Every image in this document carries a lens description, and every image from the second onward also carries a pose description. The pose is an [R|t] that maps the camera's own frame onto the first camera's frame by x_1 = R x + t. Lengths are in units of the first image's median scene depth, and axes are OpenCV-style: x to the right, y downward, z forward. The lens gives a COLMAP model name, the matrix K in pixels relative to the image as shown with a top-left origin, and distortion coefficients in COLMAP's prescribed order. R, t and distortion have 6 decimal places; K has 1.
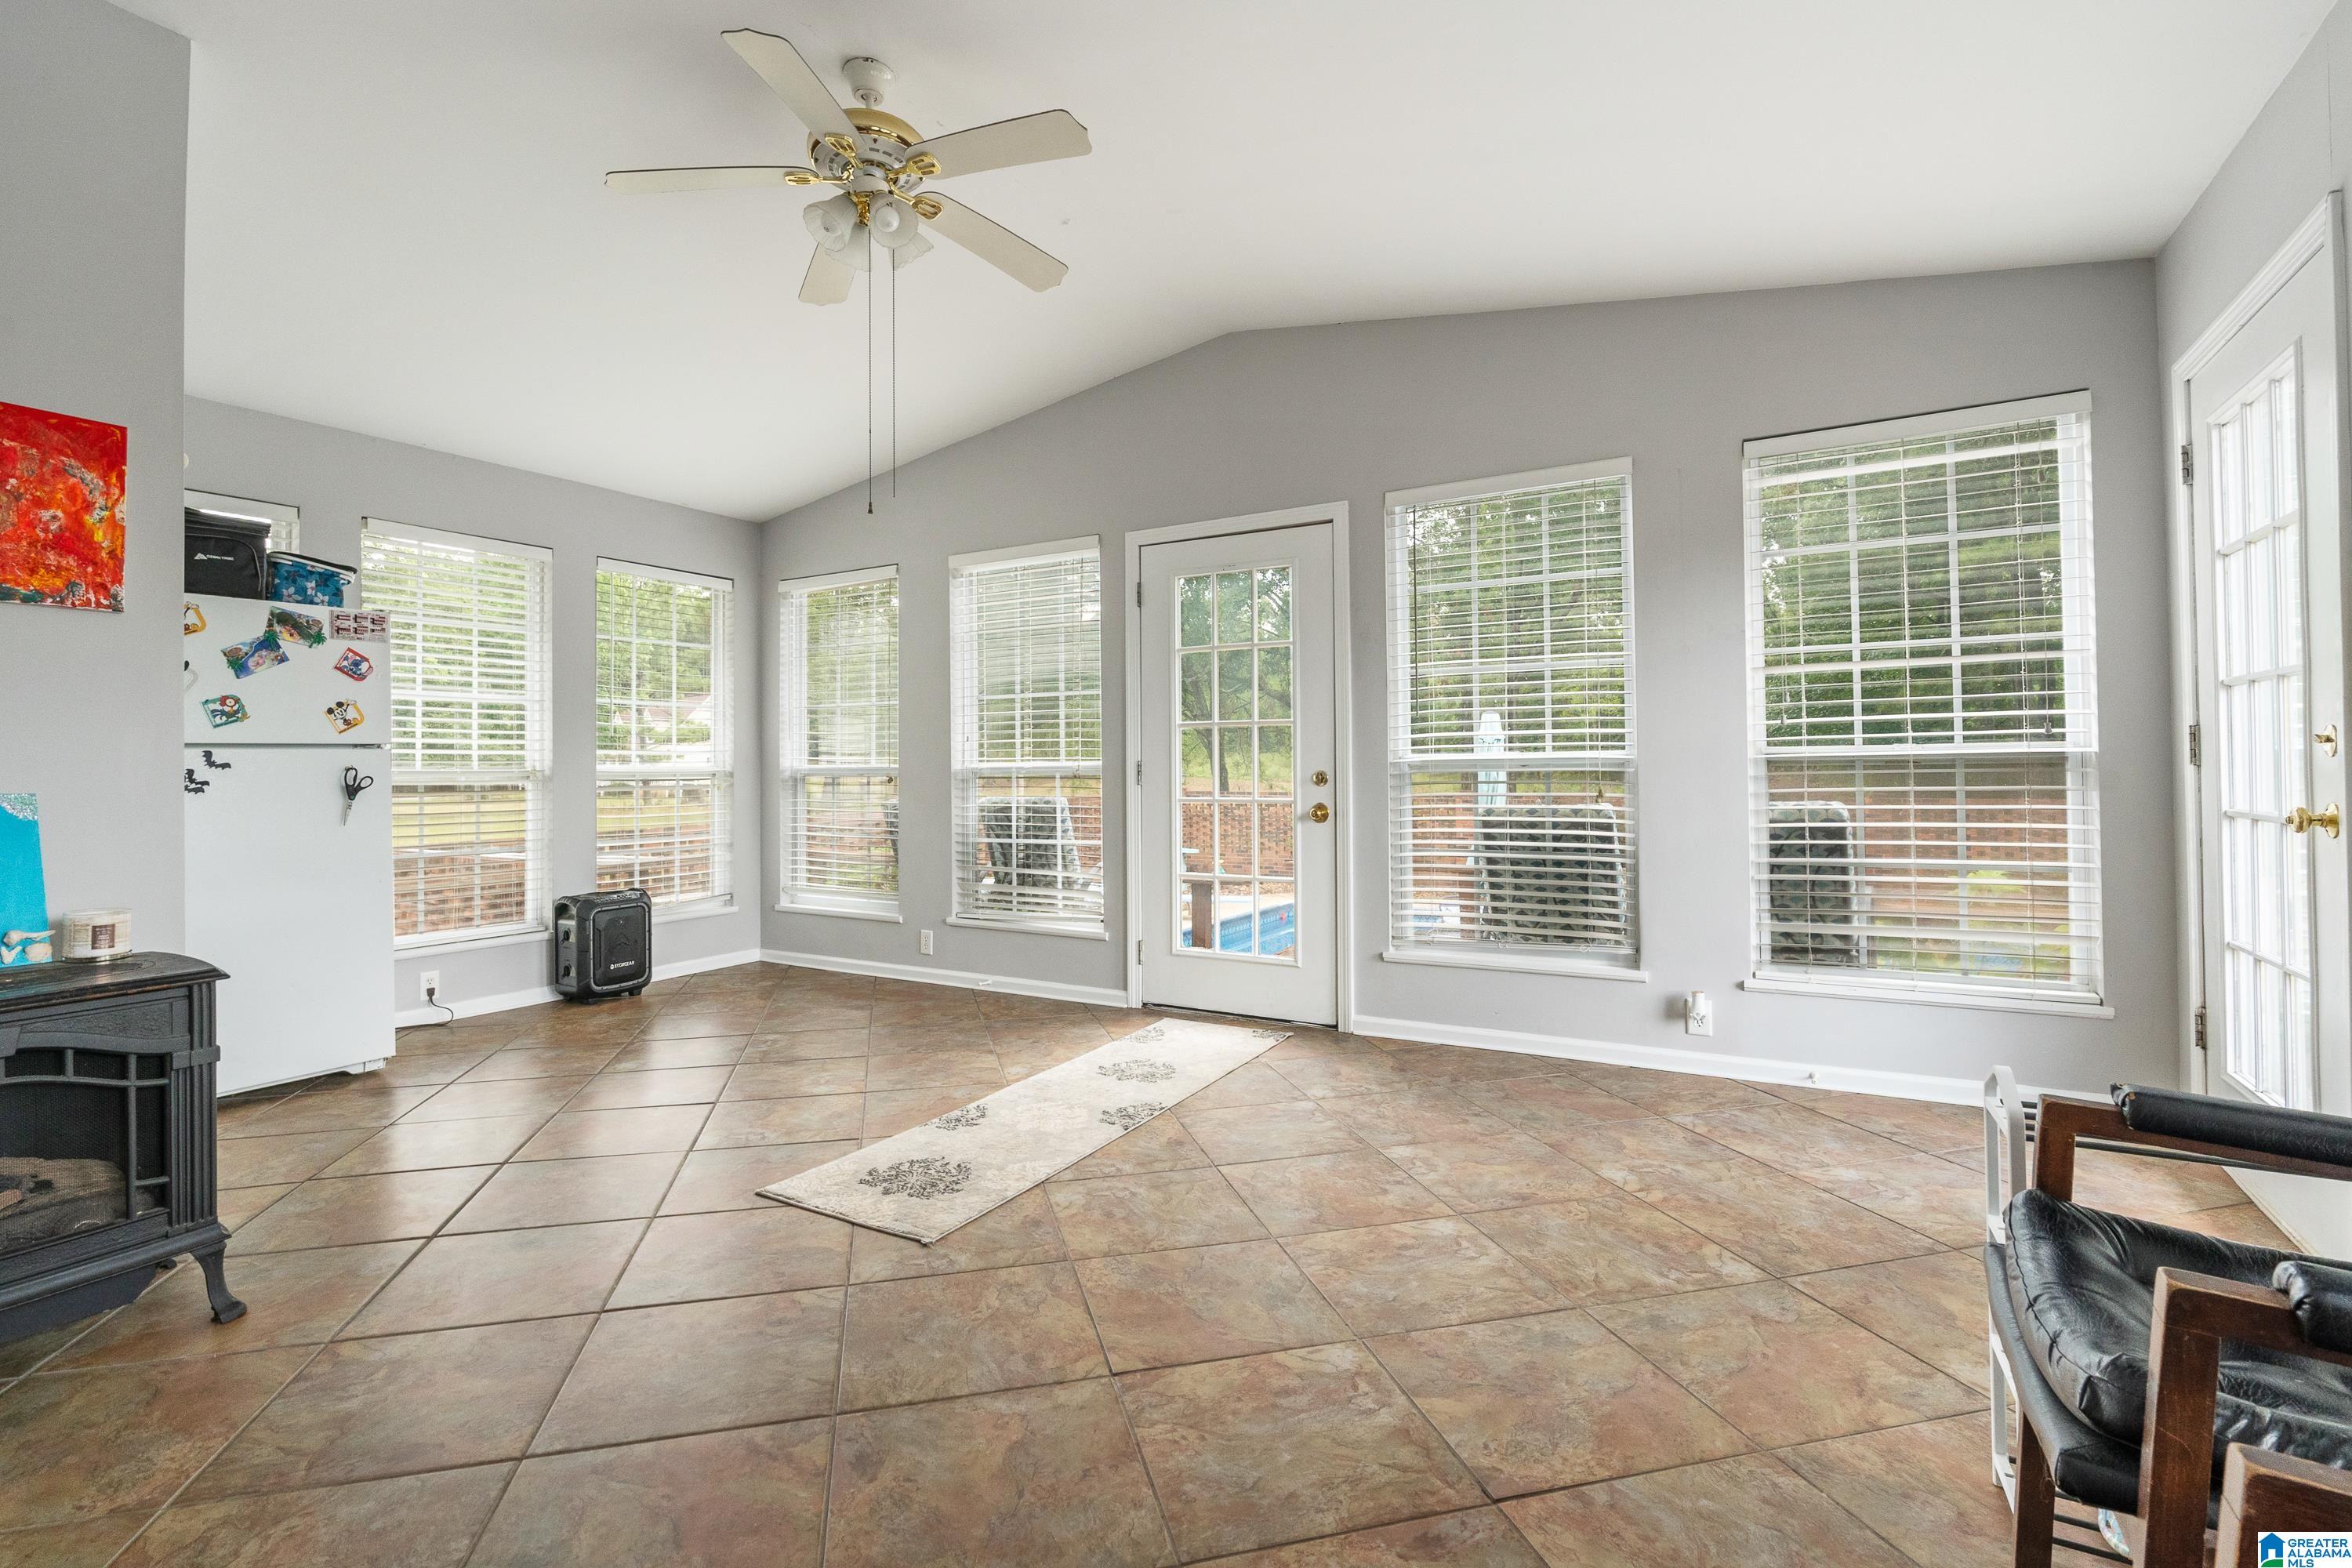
lens RADIAL K [[1085.9, 0, 1159.3], [0, 1085.9, 768.4], [0, 0, 1]] dist [-0.014046, 0.002114]
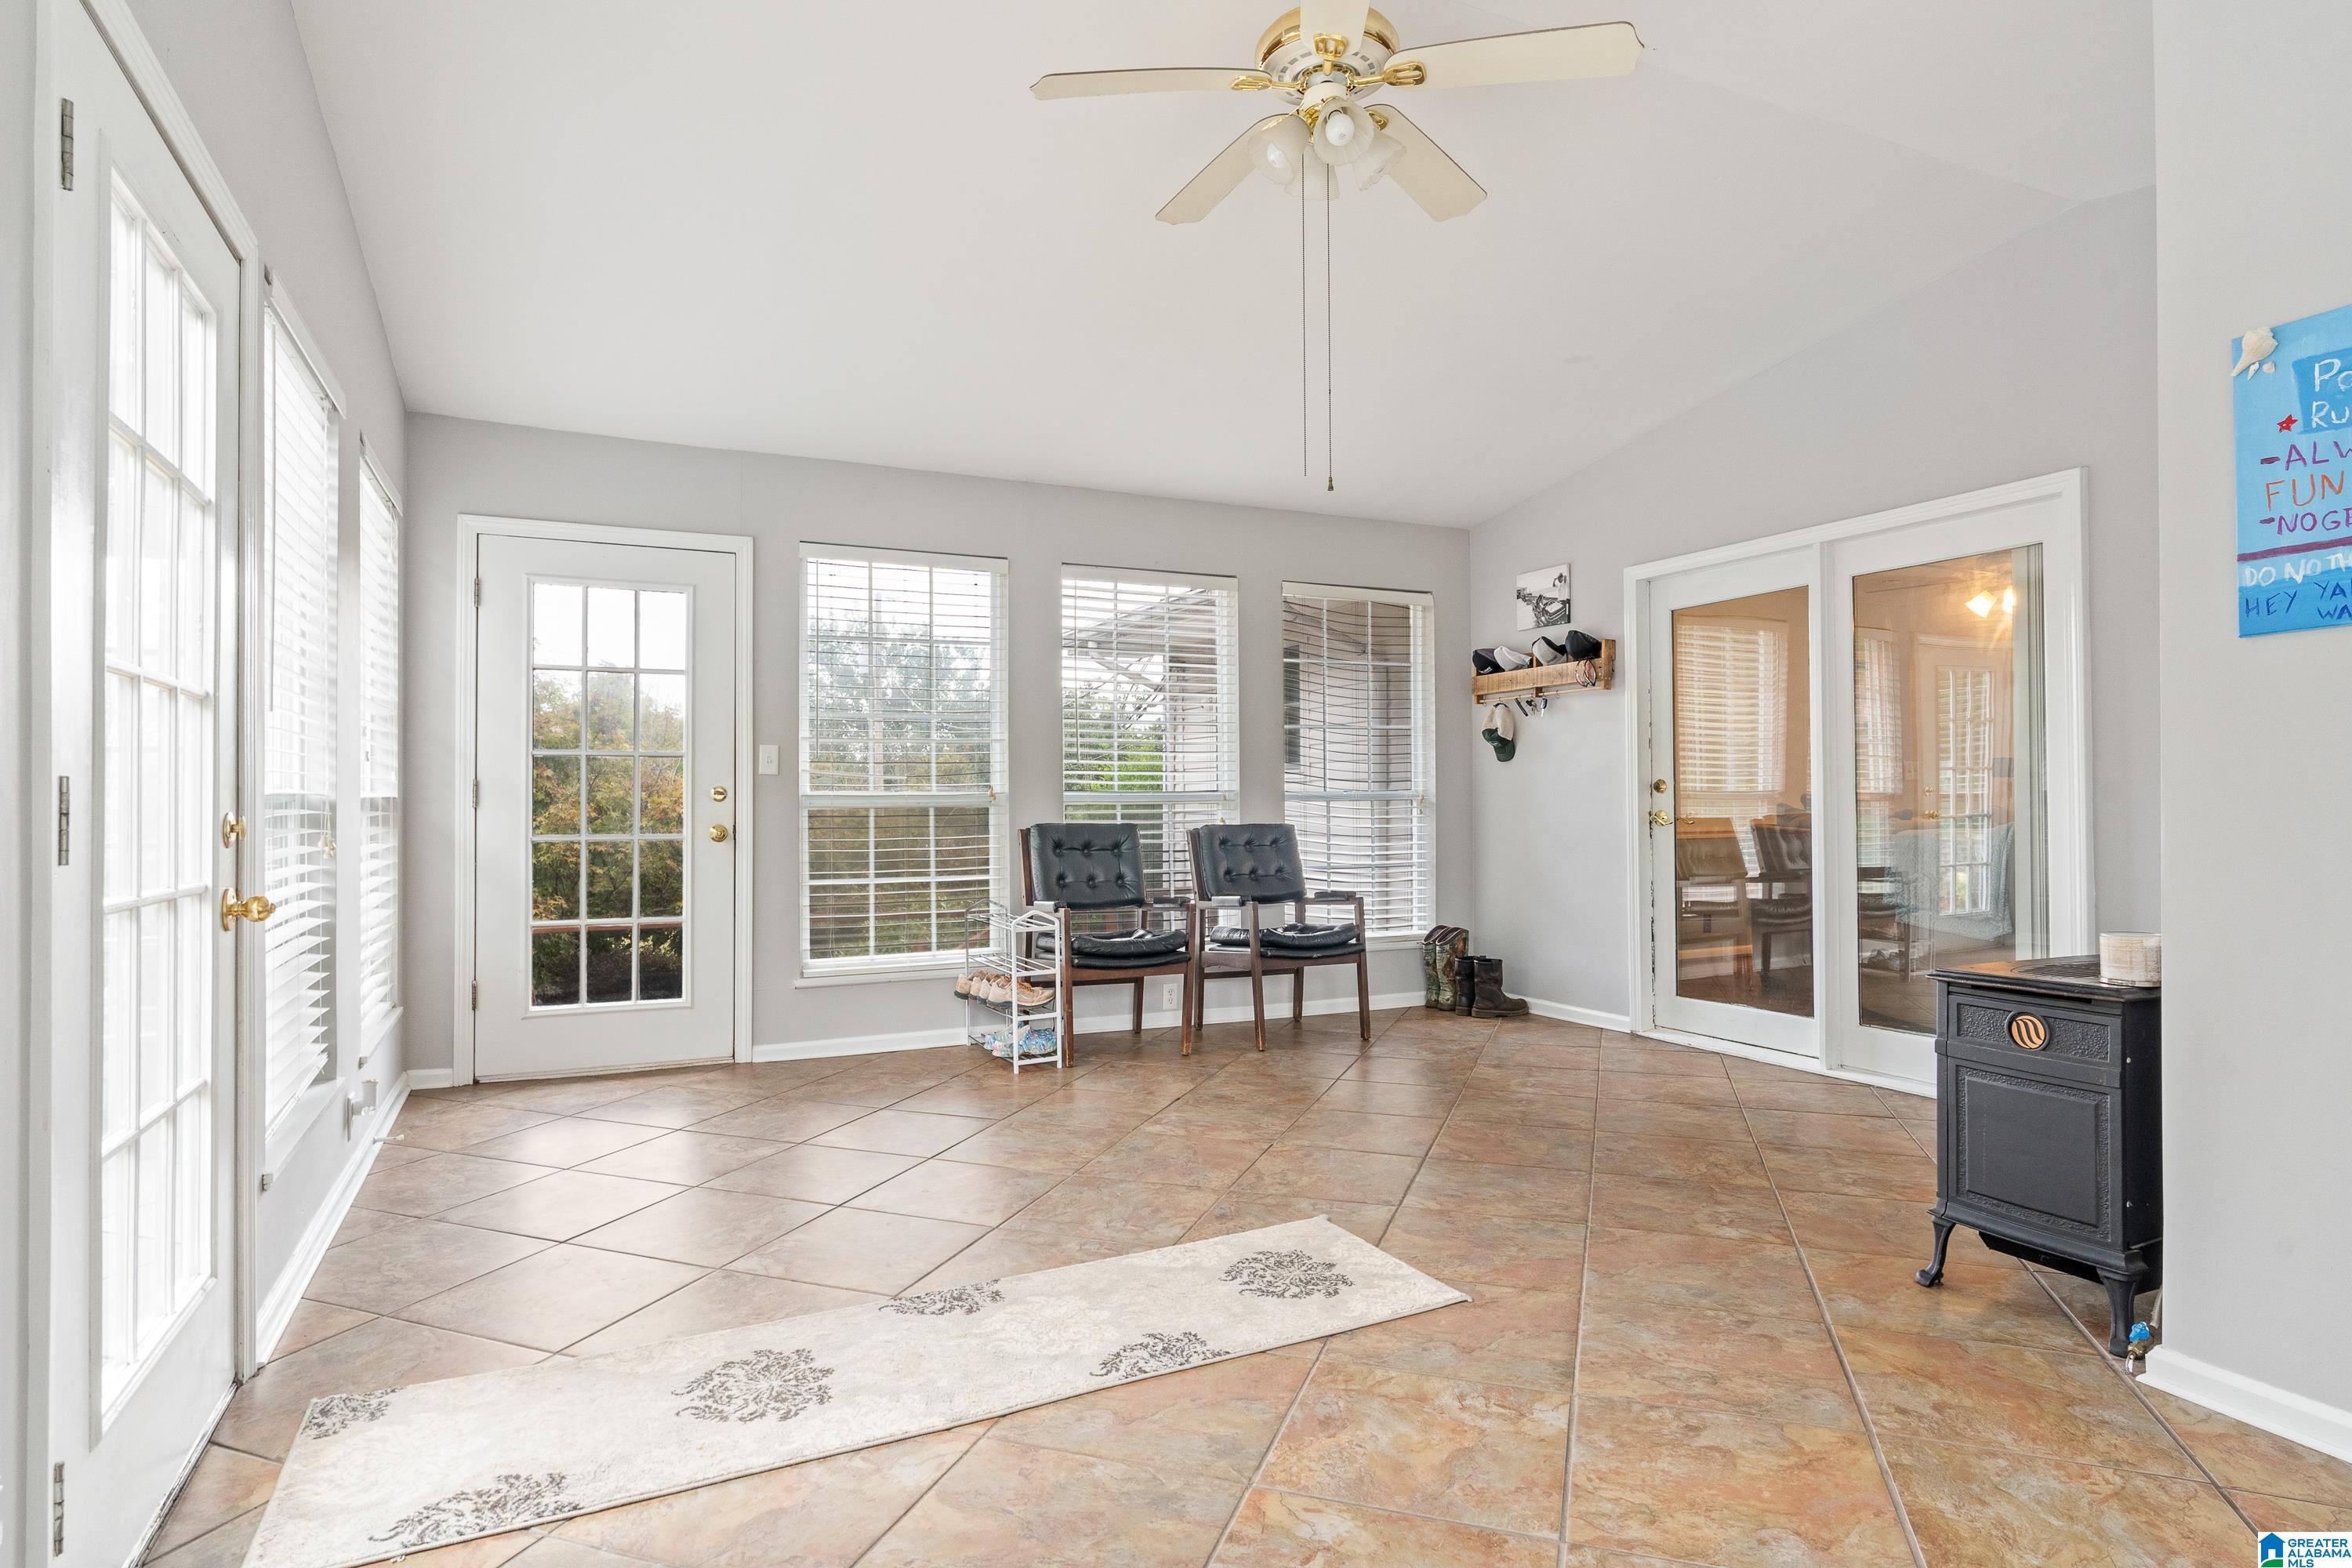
lens RADIAL K [[1243.9, 0, 1180.6], [0, 1243.9, 786.0], [0, 0, 1]] dist [-0.008607, -0.001665]
pose [[-0.837916, 0.020964, 0.545396, -0.641398], [0.014129, 0.999760, -0.016721, 0.006946], [-0.545616, -0.006305, -0.838012, 1.727518]]
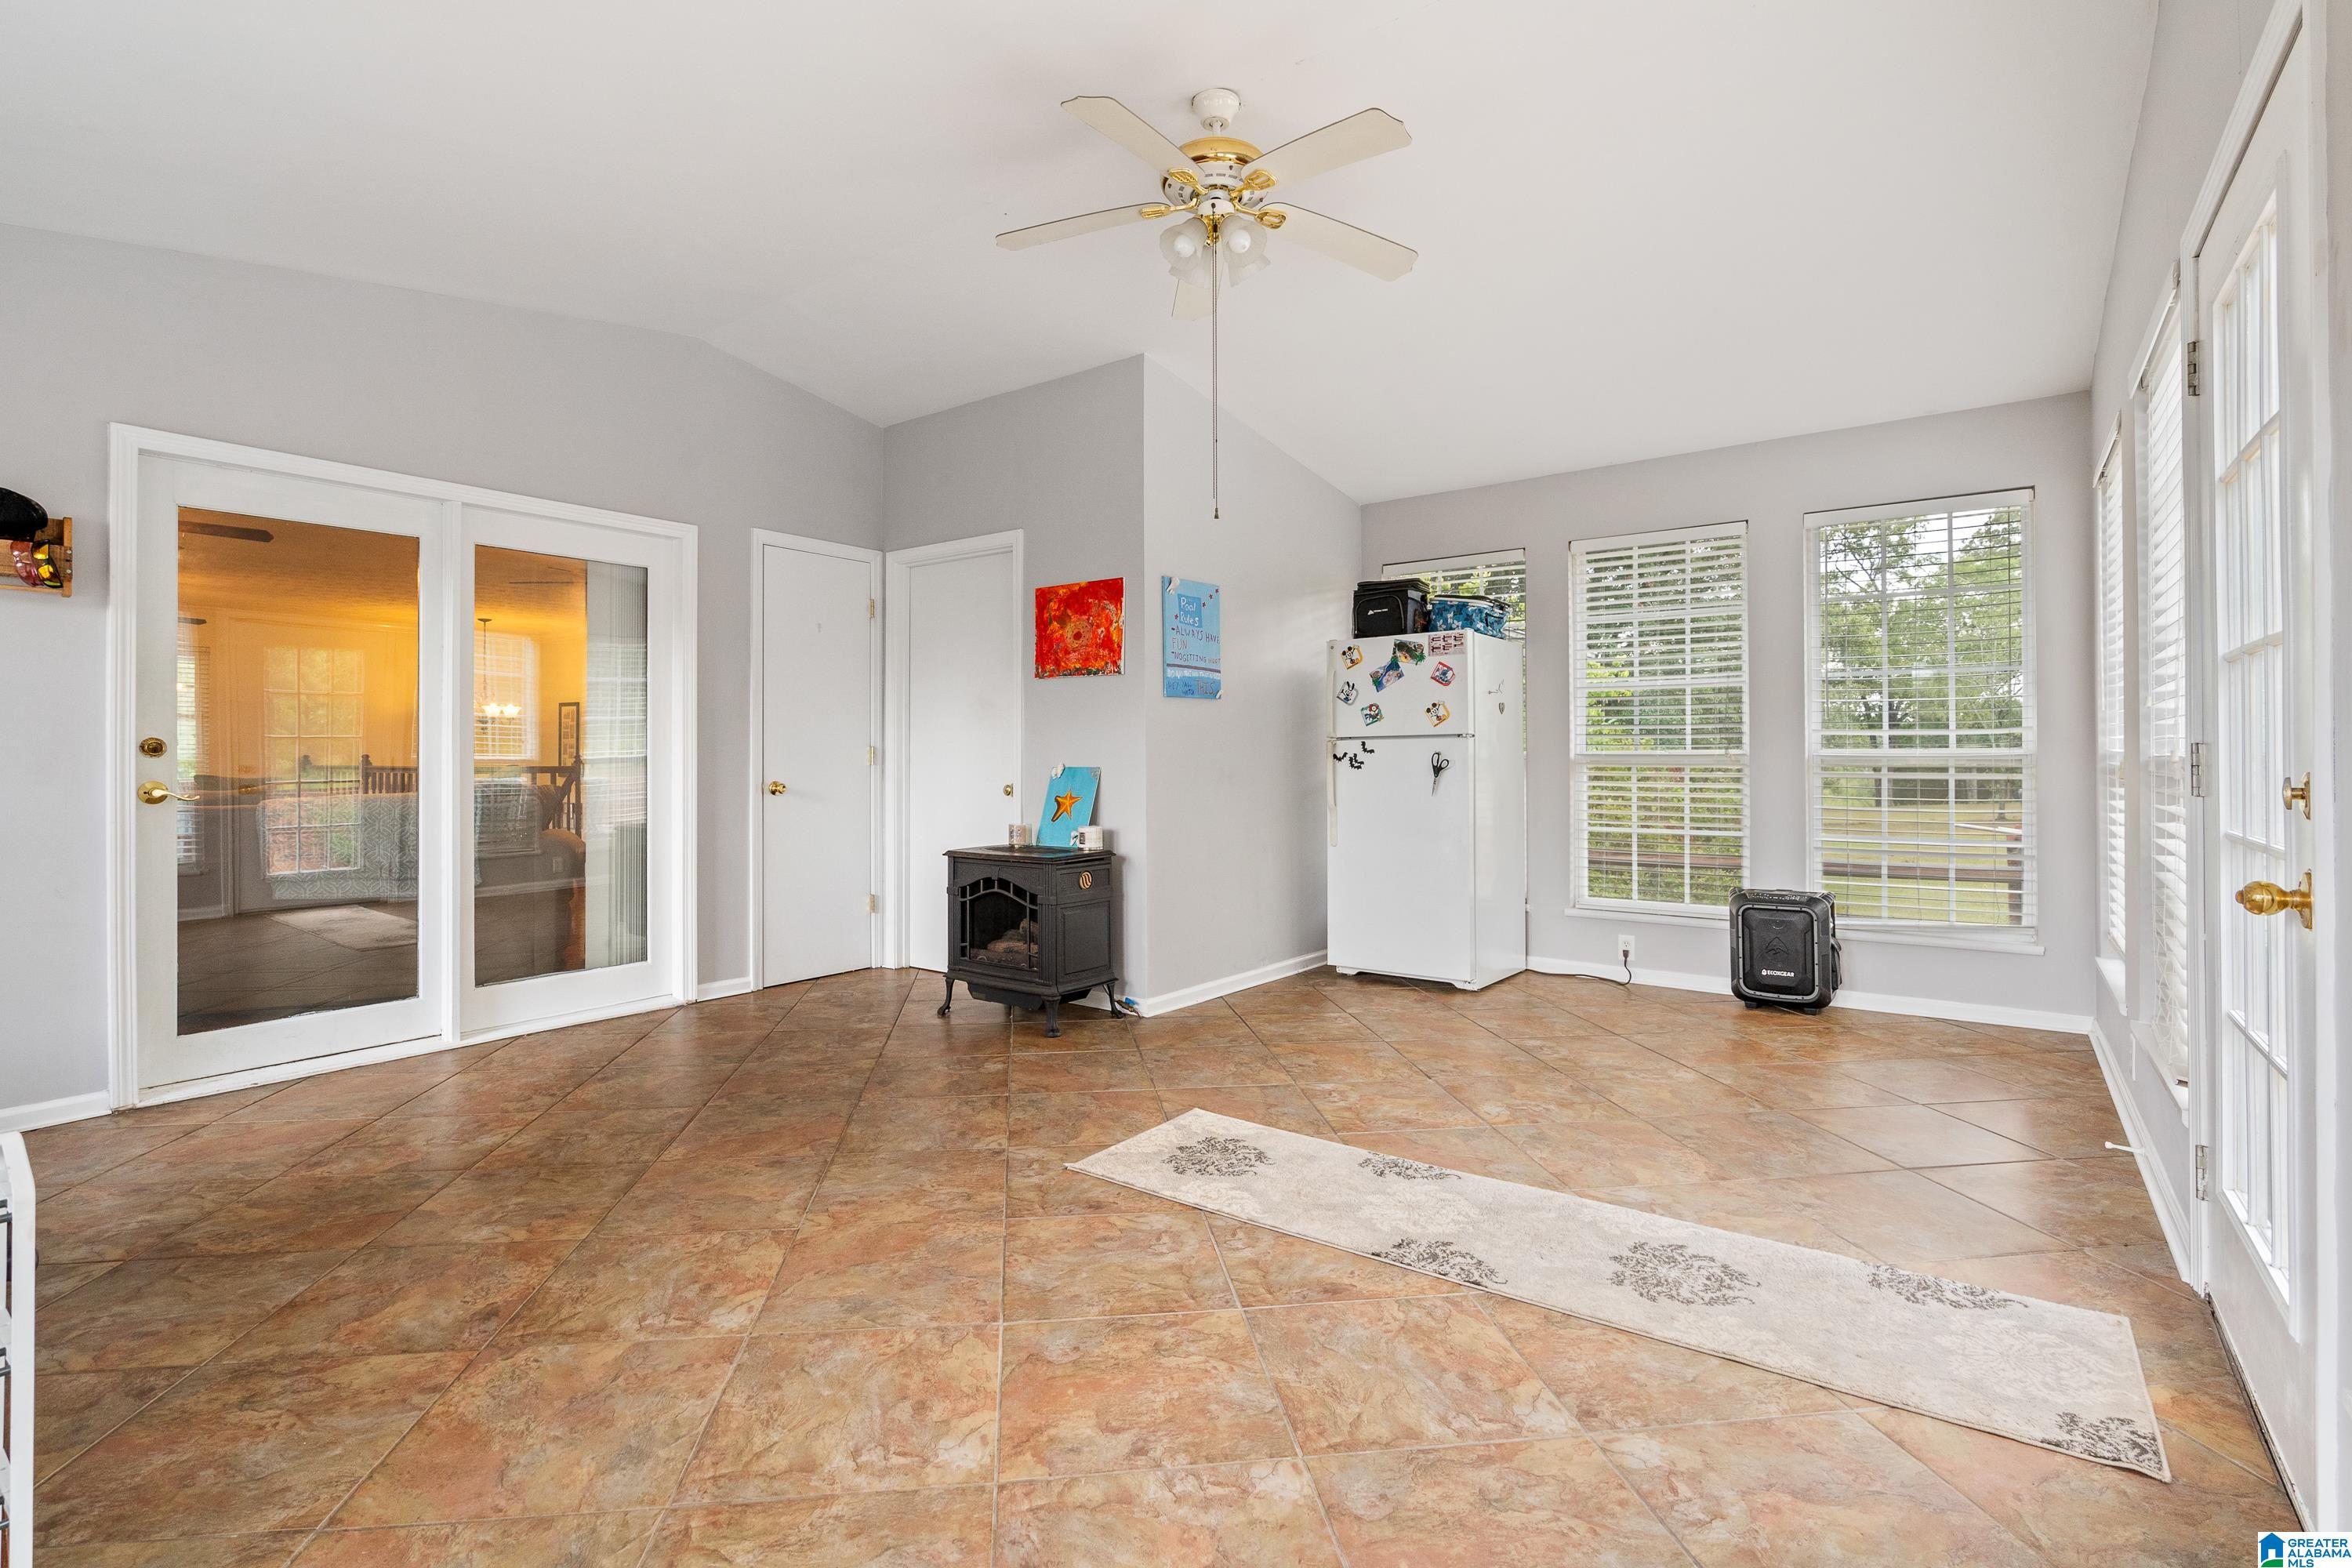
lens RADIAL K [[1085.9, 0, 1144.4], [0, 1085.9, 758.7], [0, 0, 1]] dist [-0.014046, 0.002114]
pose [[-0.123152, 0.010459, -0.992333, 0.740347], [0.003296, 0.999943, 0.010130, -0.009463], [0.992382, -0.002023, -0.123179, 0.977997]]
